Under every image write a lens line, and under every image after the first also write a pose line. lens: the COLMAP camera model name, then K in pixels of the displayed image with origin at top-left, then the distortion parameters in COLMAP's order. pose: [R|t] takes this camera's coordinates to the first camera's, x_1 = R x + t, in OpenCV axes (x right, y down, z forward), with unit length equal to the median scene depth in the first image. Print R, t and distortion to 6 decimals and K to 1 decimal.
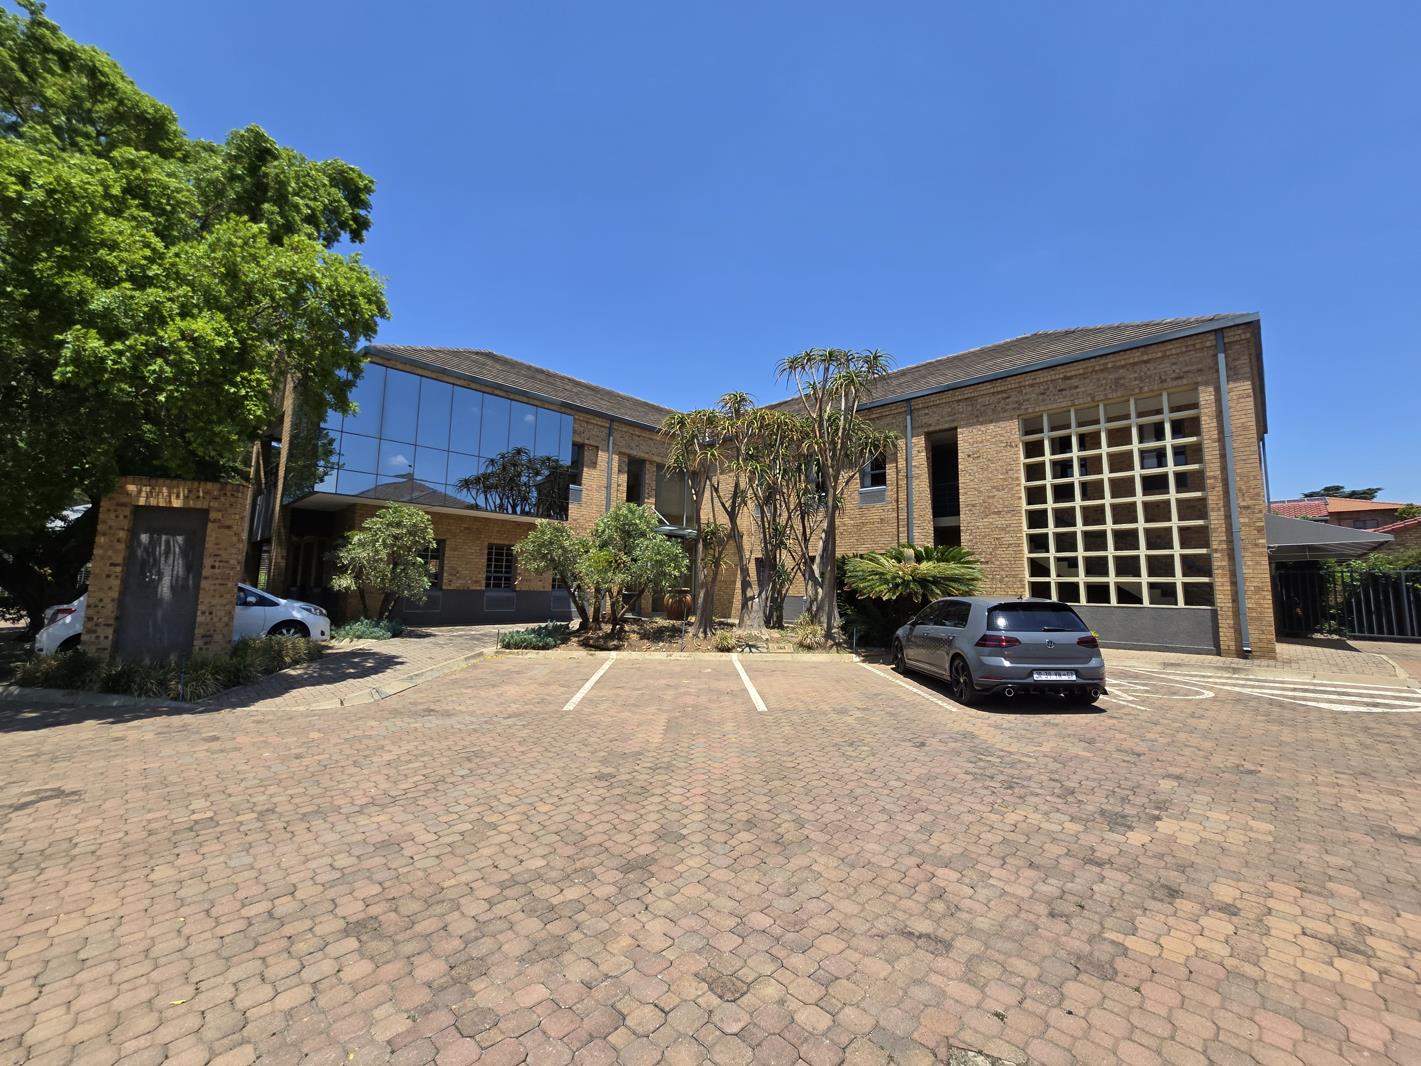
lens RADIAL K [[577.4, 0, 712.3], [0, 577.4, 531.2], [0, 0, 1]] dist [-0.000024, -0.000148]
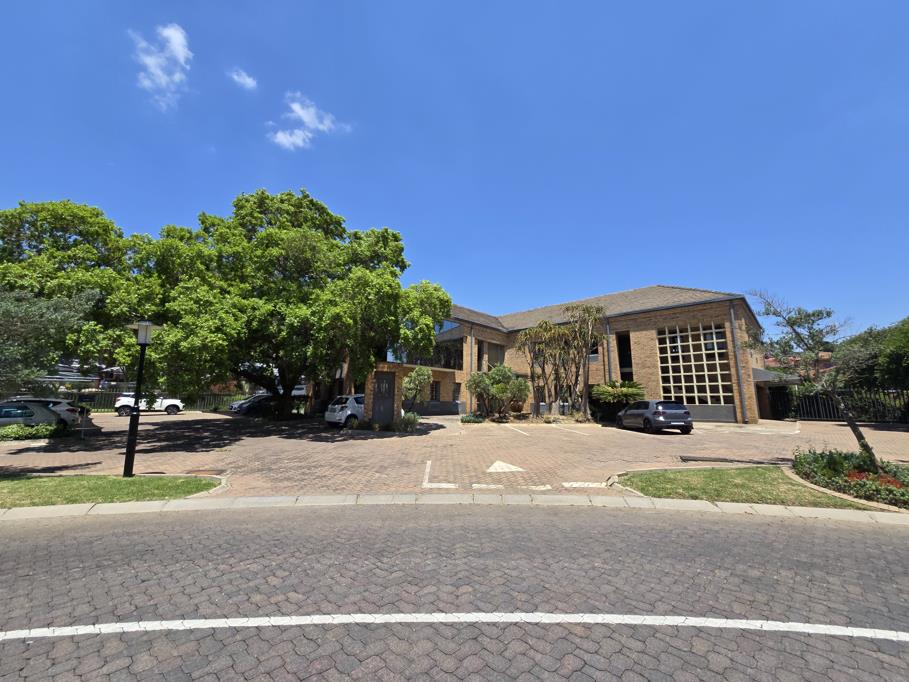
lens RADIAL K [[369.4, 0, 455.6], [0, 369.4, 339.8], [0, 0, 1]] dist [-0.000024, -0.000148]
pose [[0.999822, -0.002438, 0.018699, -0.391497], [0.003770, 0.997431, -0.071534, -0.043472], [-0.018476, 0.071592, 0.997263, -0.613843]]
